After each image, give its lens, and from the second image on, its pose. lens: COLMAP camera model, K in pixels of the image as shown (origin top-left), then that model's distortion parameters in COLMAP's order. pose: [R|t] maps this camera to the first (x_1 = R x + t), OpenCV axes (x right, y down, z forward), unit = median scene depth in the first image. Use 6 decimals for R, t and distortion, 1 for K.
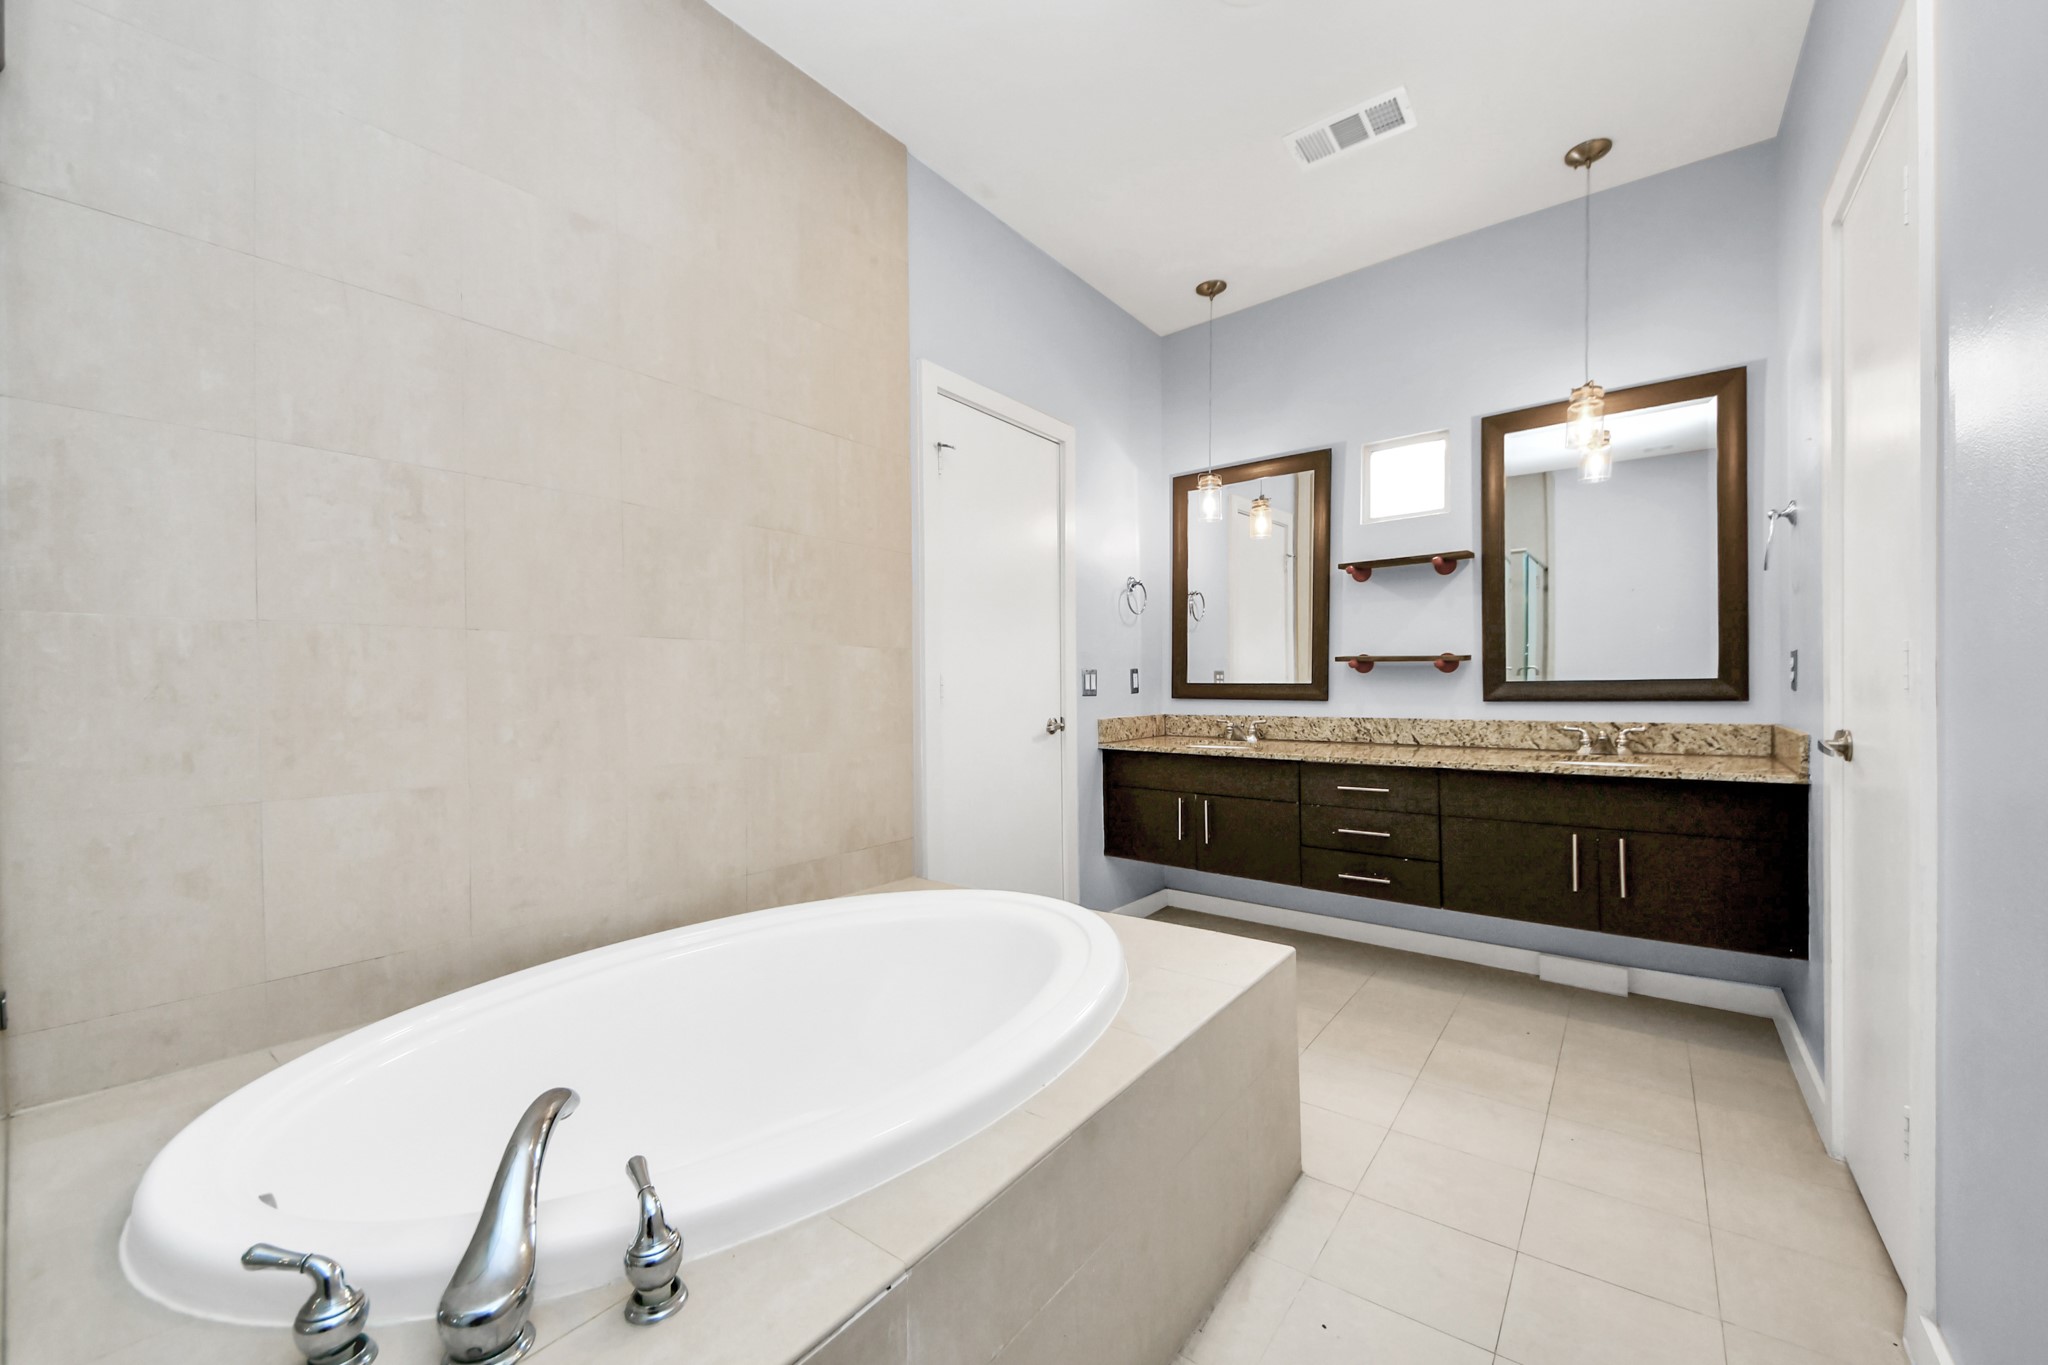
lens RADIAL K [[770.5, 0, 1038.4], [0, 770.5, 679.3], [0, 0, 1]] dist [0.012486, -0.003602]
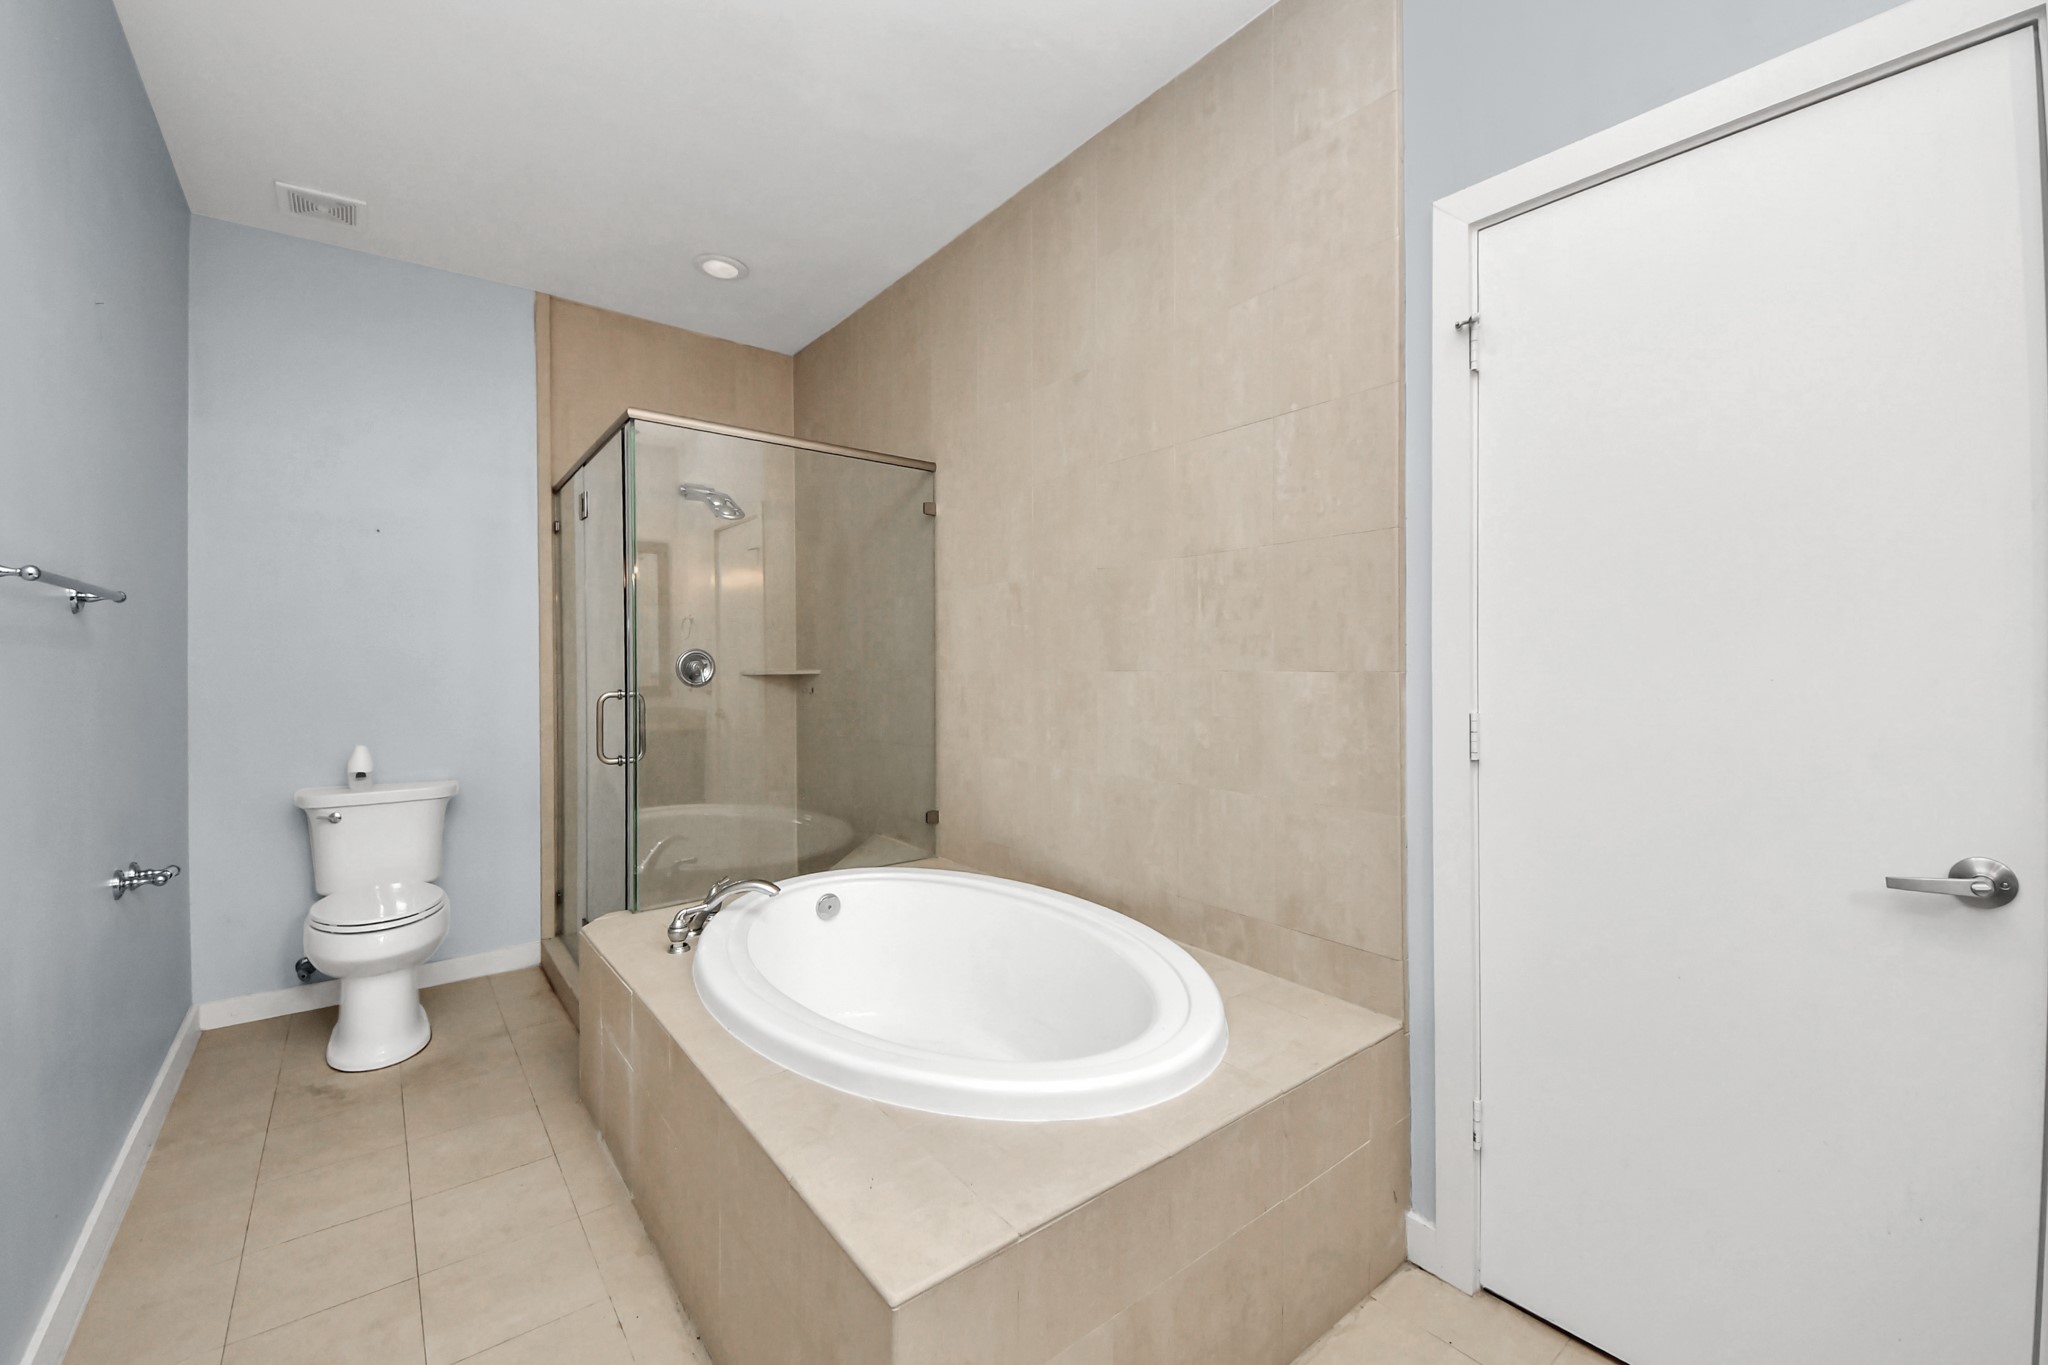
lens RADIAL K [[770.5, 0, 1018.3], [0, 770.5, 677.5], [0, 0, 1]] dist [0.012486, -0.003602]
pose [[-0.232364, 0.007565, -0.972600, 0.642462], [-0.002320, 0.999963, 0.008332, -0.045939], [0.972626, 0.004193, -0.232337, 0.980712]]
